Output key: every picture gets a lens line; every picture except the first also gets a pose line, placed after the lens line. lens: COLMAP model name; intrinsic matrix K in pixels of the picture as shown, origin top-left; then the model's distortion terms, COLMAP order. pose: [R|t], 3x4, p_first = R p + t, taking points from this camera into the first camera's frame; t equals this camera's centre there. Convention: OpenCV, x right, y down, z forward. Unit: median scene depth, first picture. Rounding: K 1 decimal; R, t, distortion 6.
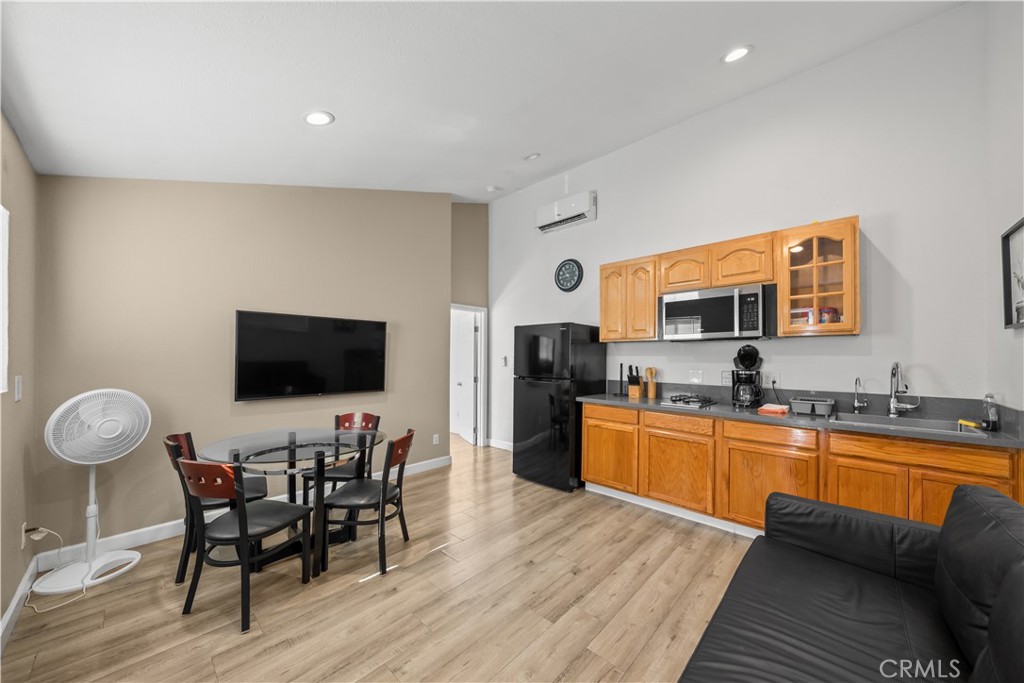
lens RADIAL K [[360.1, 0, 511.9], [0, 360.1, 351.8], [0, 0, 1]] dist [-0.001410, -0.000324]
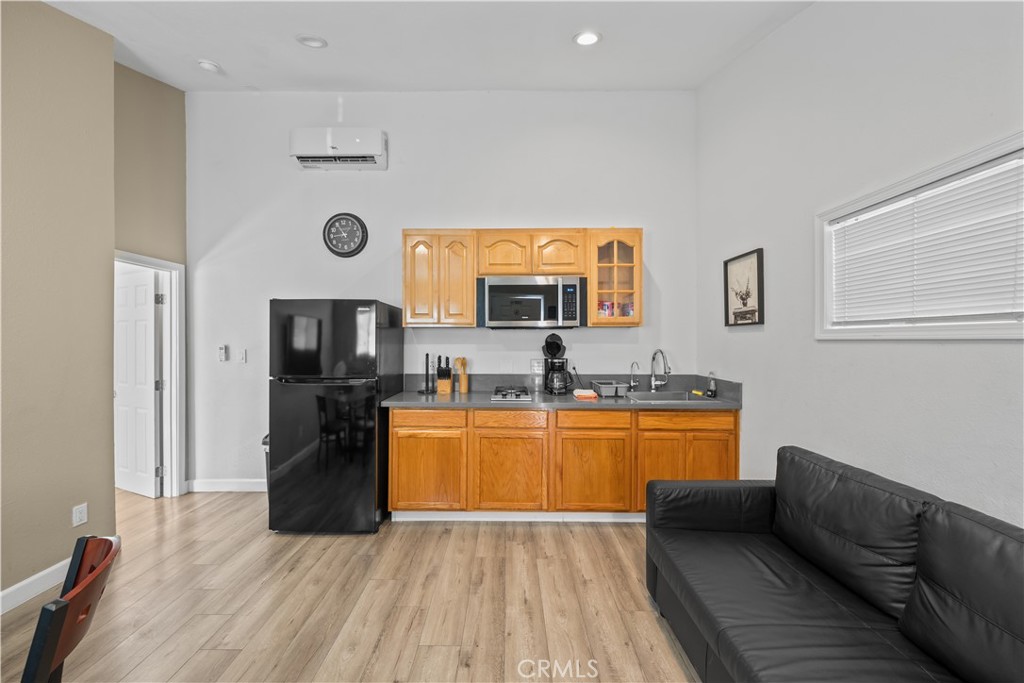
lens RADIAL K [[378.6, 0, 512.6], [0, 378.6, 339.0], [0, 0, 1]] dist [0.001420, -0.000938]
pose [[0.731206, -0.003346, 0.682148, -0.171550], [-0.006549, 0.999907, 0.011925, -0.014899], [-0.682125, -0.013187, 0.731117, 0.276160]]
